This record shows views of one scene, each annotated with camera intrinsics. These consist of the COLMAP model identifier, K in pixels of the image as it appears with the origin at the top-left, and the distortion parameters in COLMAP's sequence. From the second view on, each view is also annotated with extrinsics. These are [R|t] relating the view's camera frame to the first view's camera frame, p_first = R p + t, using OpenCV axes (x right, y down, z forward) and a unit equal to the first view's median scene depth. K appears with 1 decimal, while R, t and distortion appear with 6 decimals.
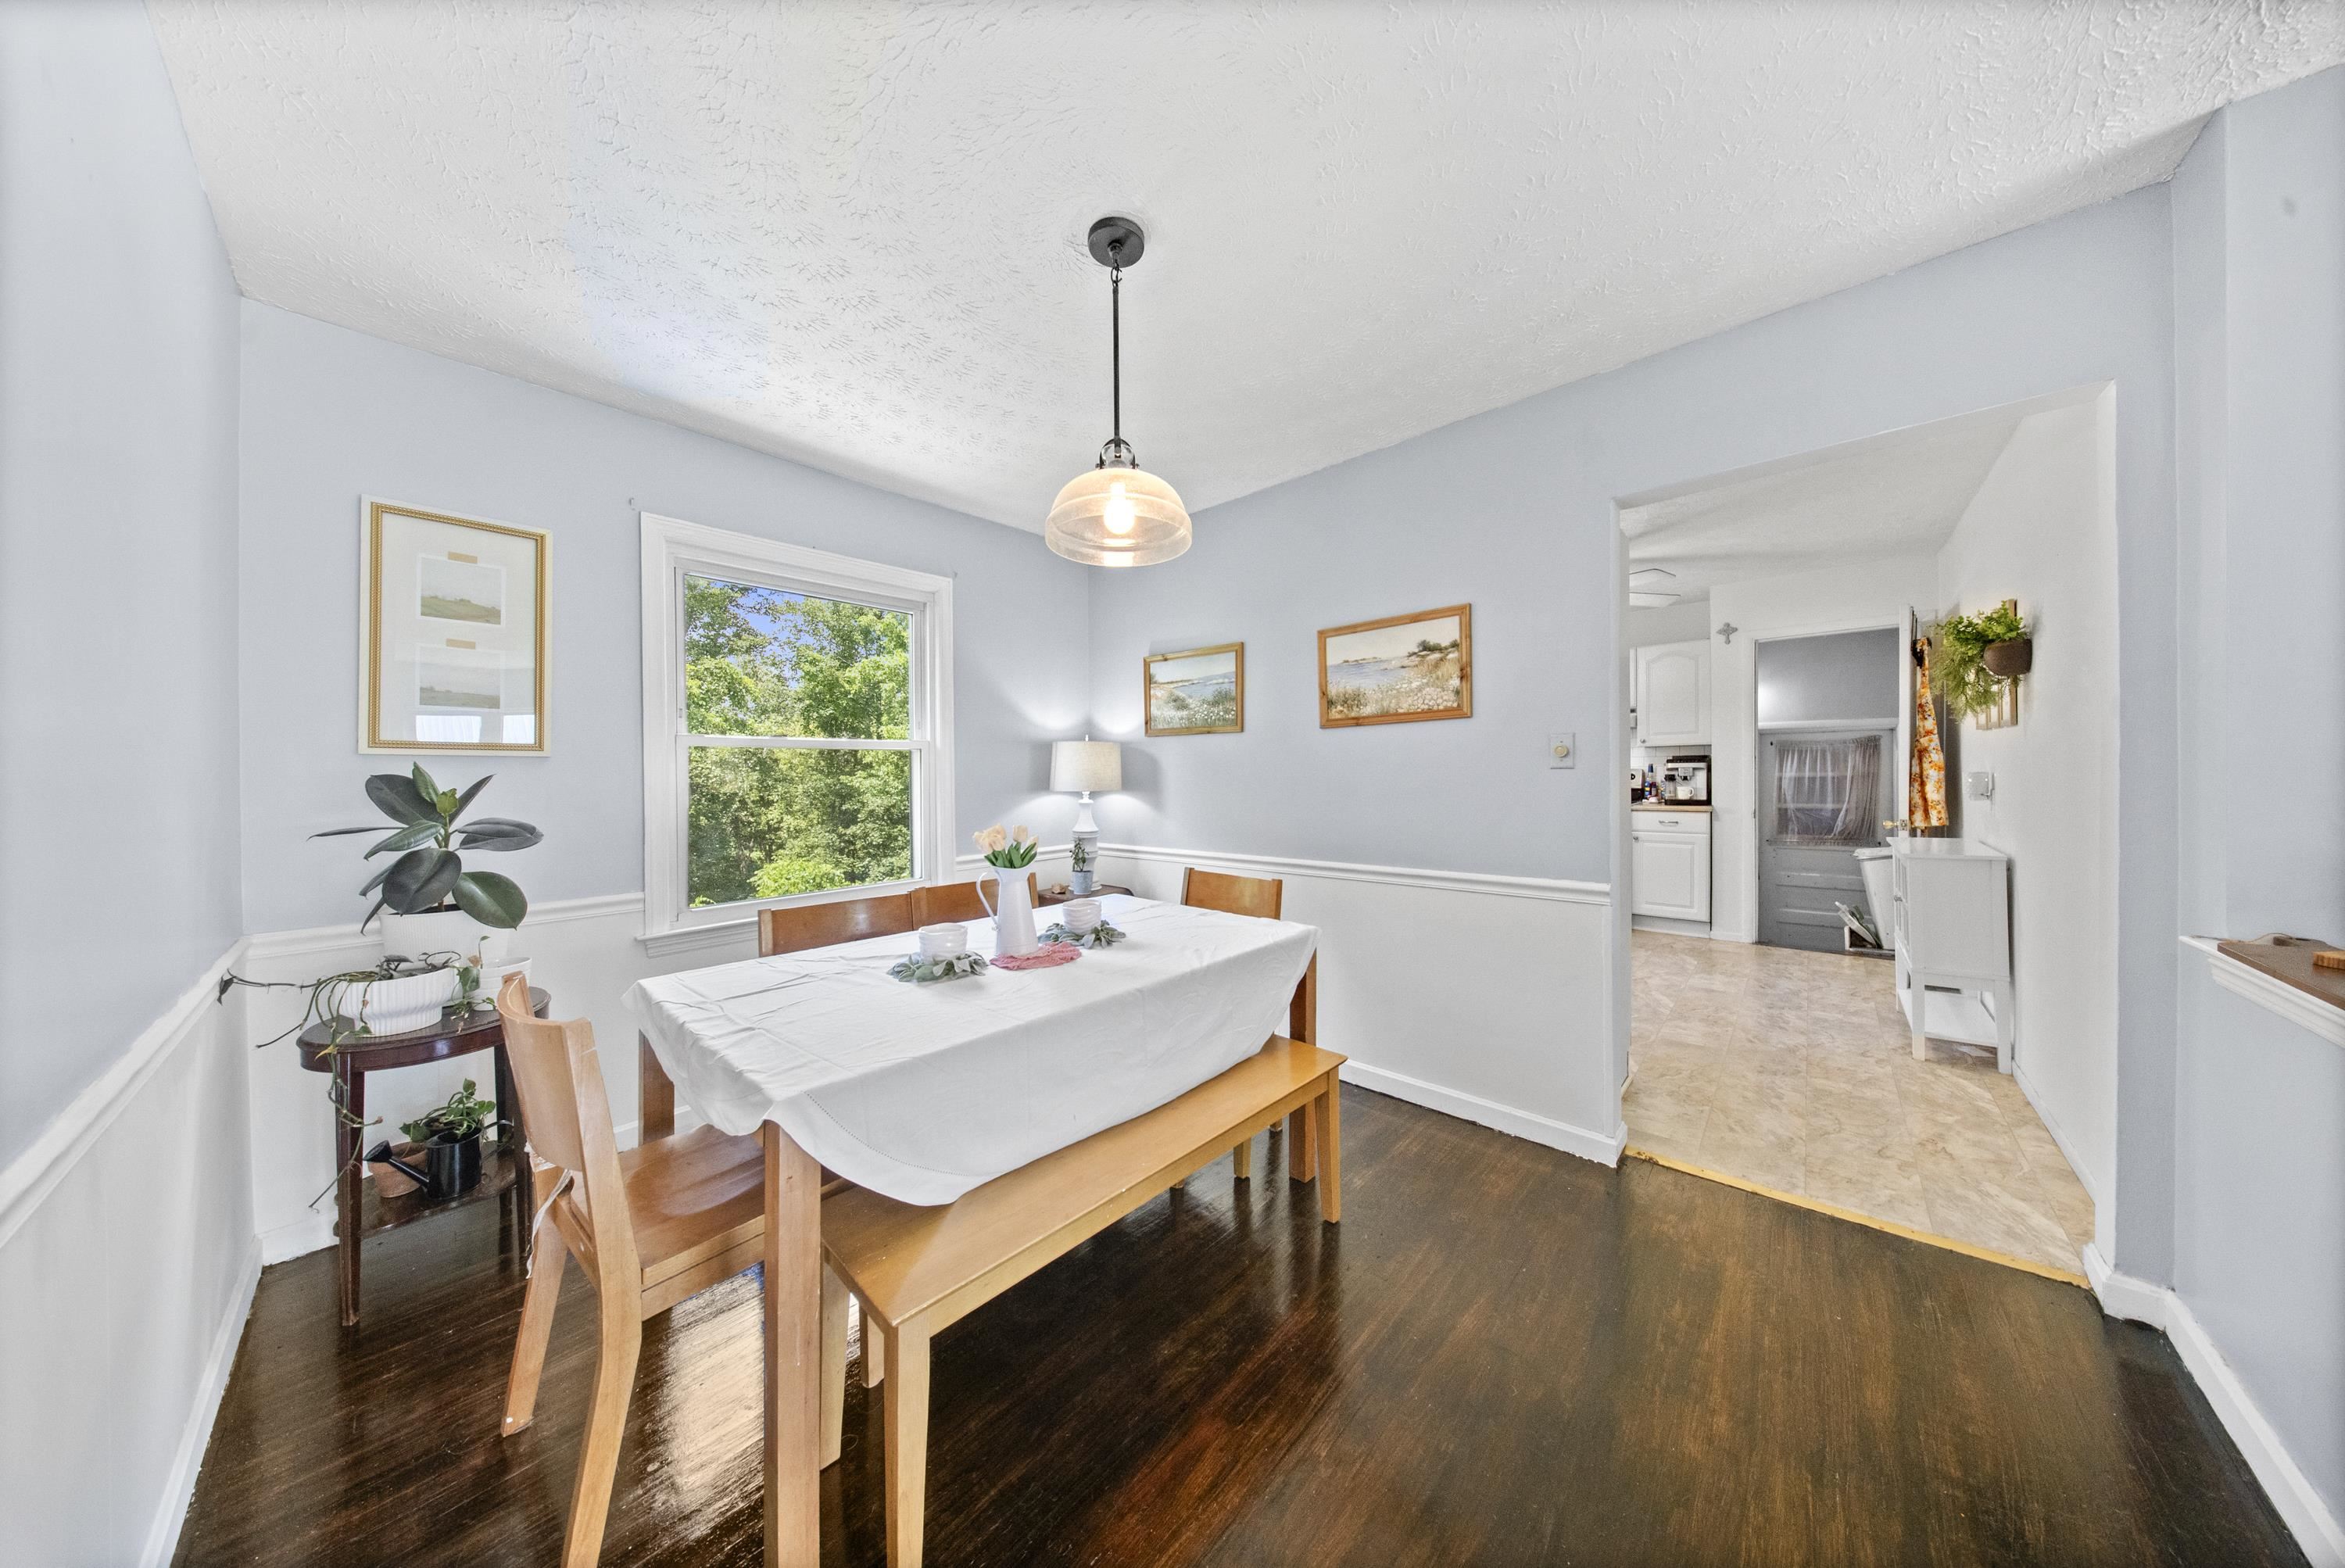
lens RADIAL K [[692.4, 0, 1192.0], [0, 692.4, 777.7], [0, 0, 1]] dist [-0.002133, -0.000596]
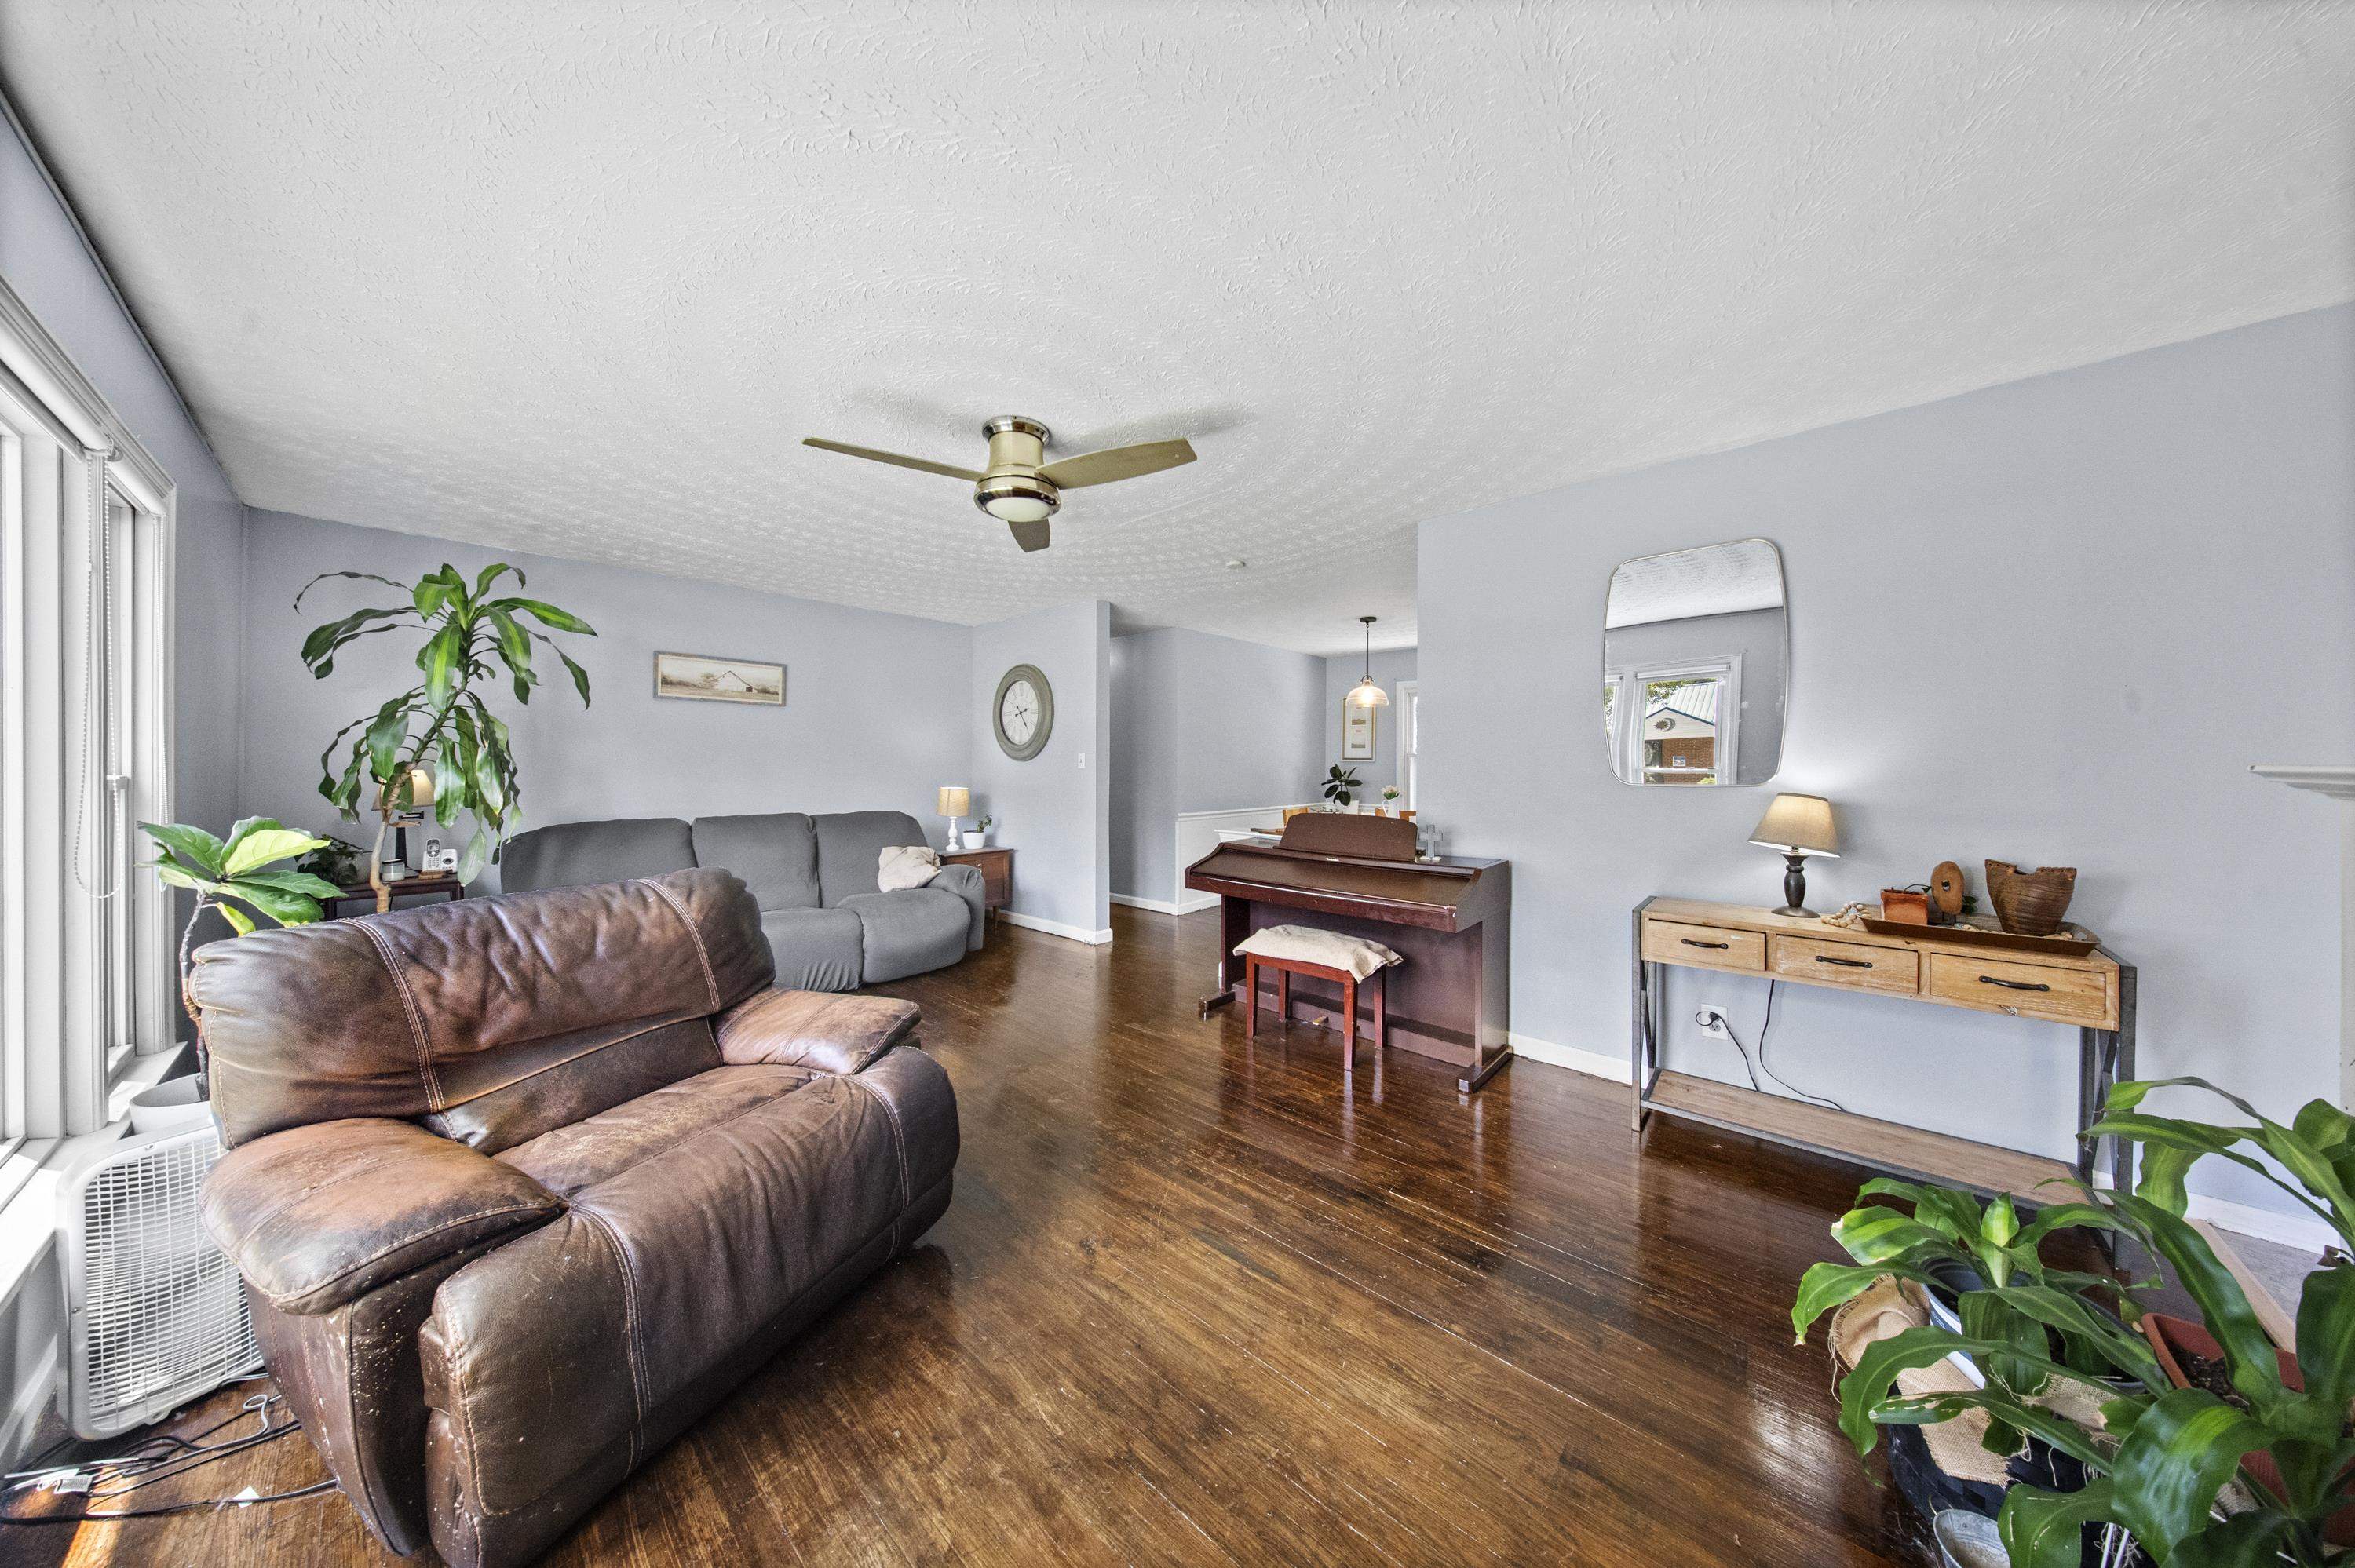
lens RADIAL K [[695.3, 0, 1176.4], [0, 695.3, 769.5], [0, 0, 1]] dist [-0.002133, -0.000596]
pose [[0.009989, 0.017767, -0.999792, 2.053070], [-0.003244, 0.999837, 0.017735, -0.040055], [0.999945, 0.003066, 0.010045, -0.007891]]
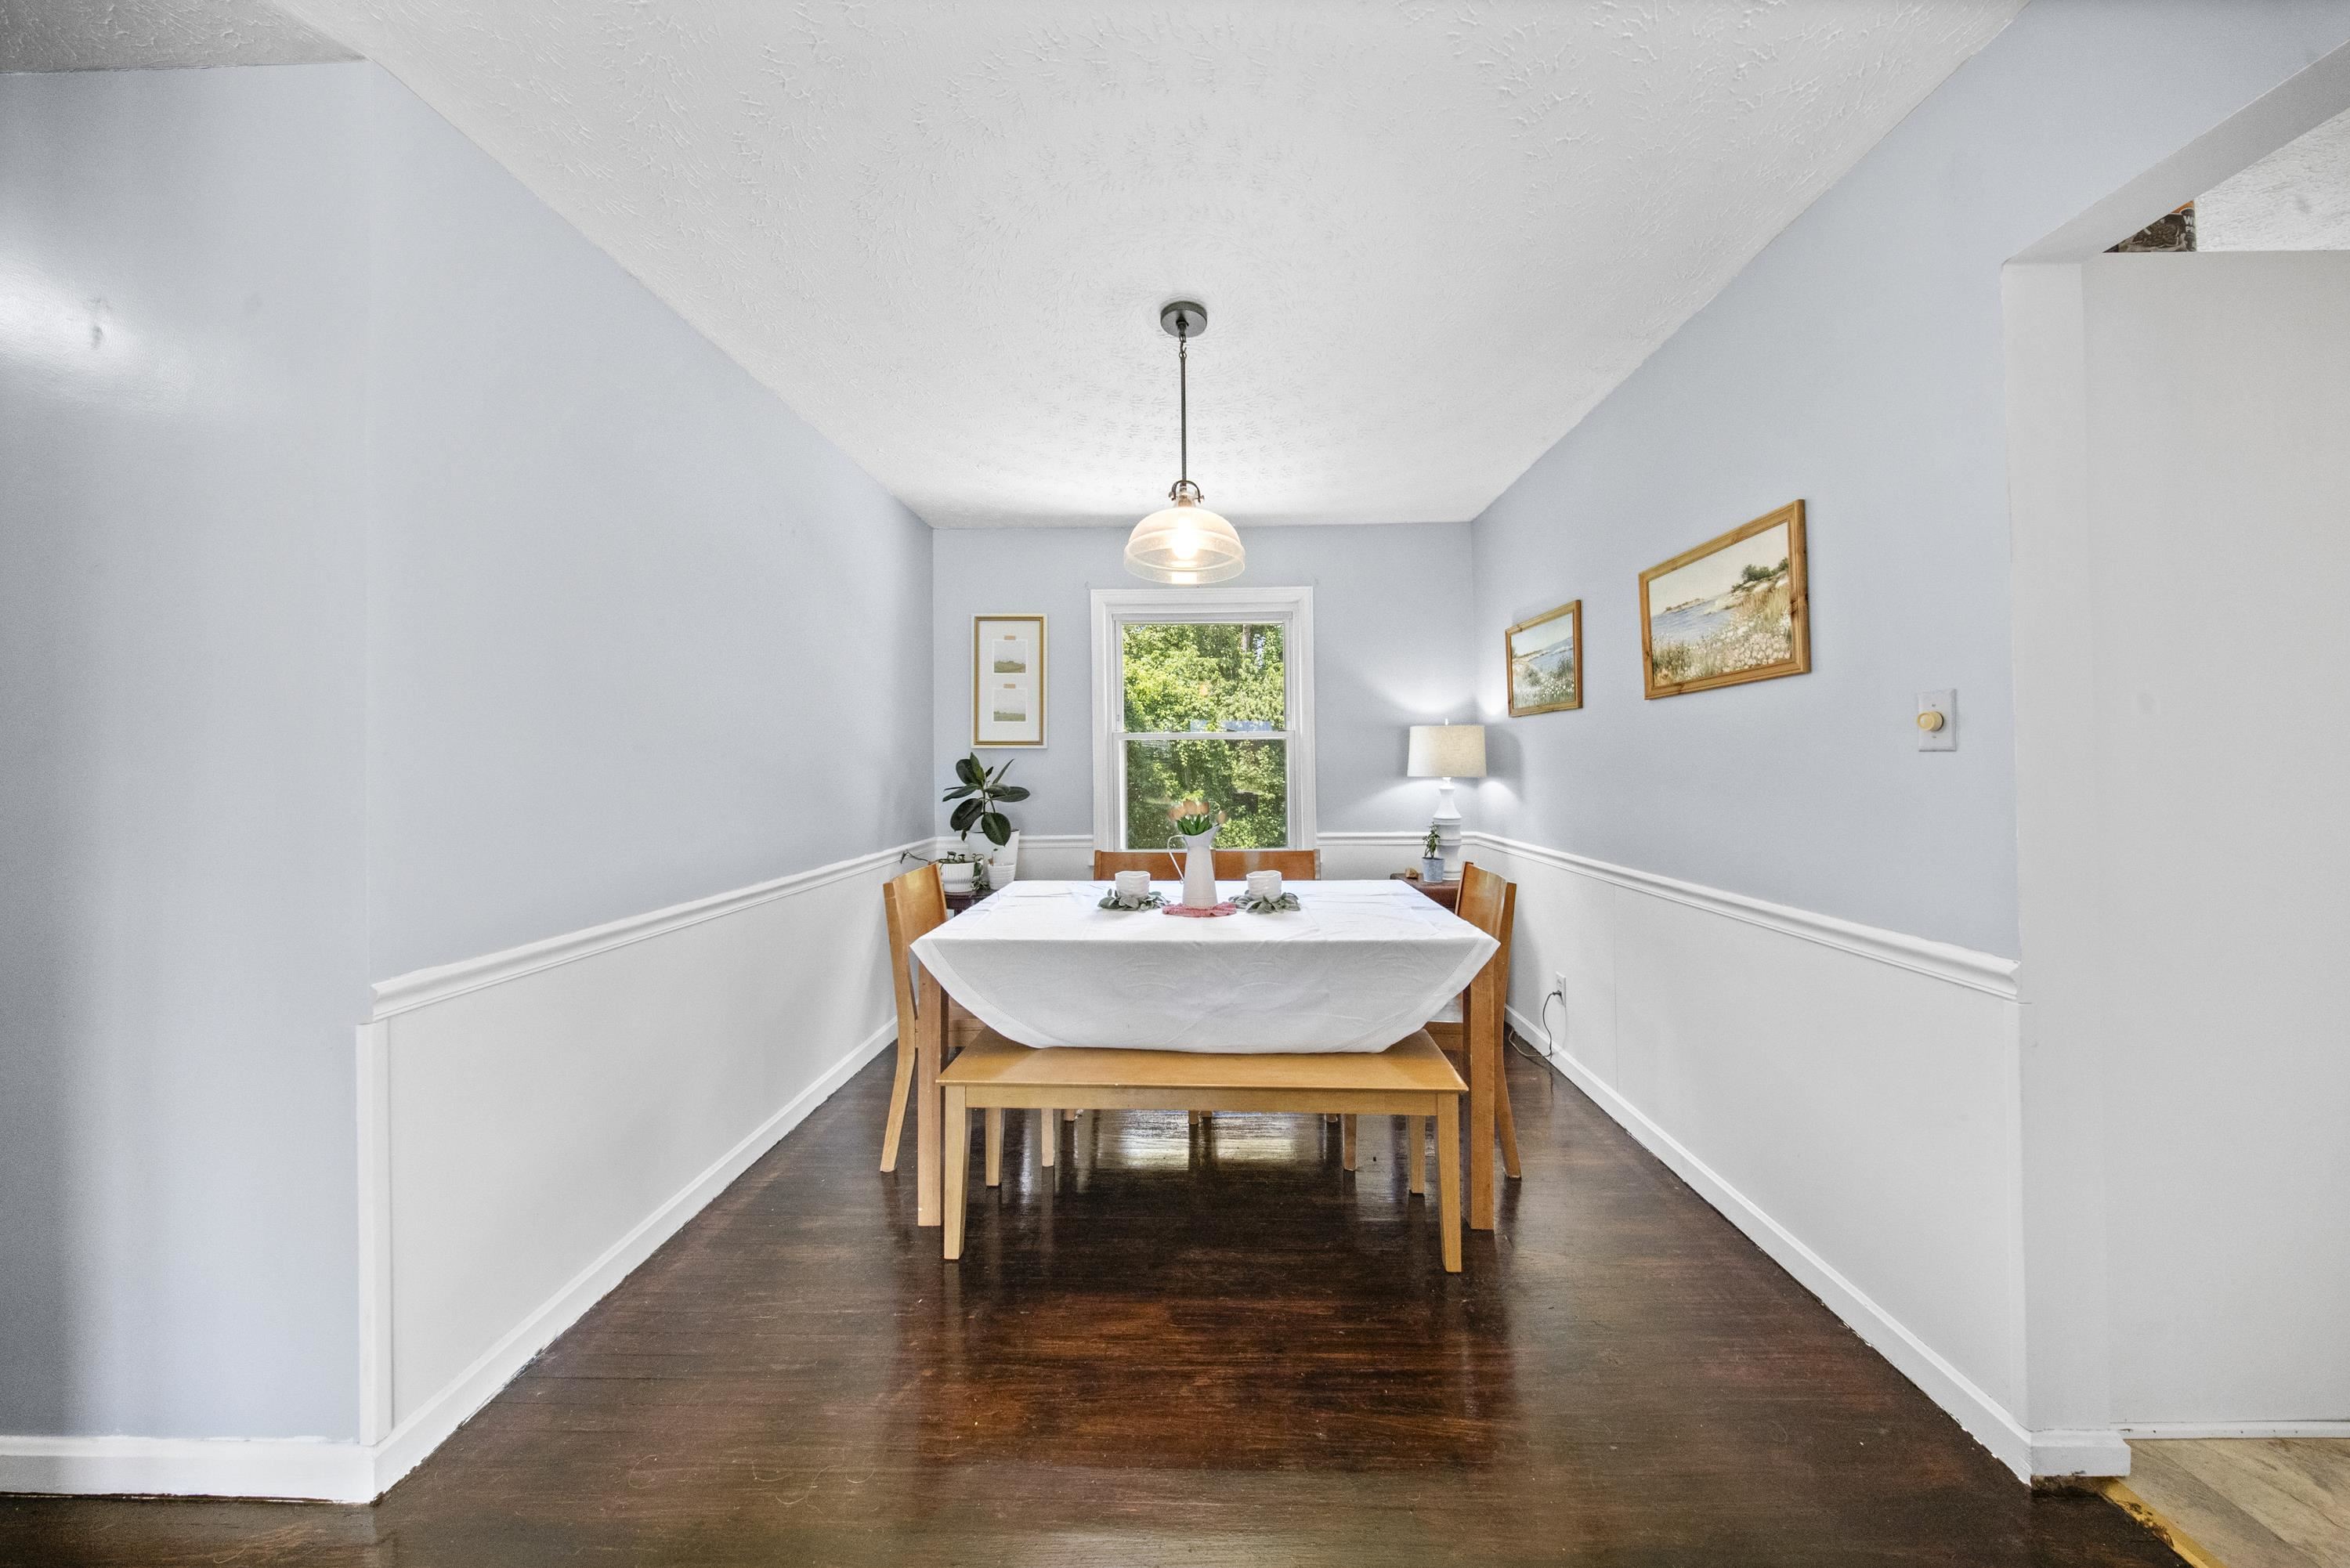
lens RADIAL K [[693.9, 0, 1188.1], [0, 693.9, 758.5], [0, 0, 1]] dist [-0.002133, -0.000596]
pose [[0.664242, 0.000315, -0.747517, 0.457489], [-0.003969, 0.999987, -0.003105, -0.001565], [0.747507, 0.005030, 0.664235, 0.118208]]
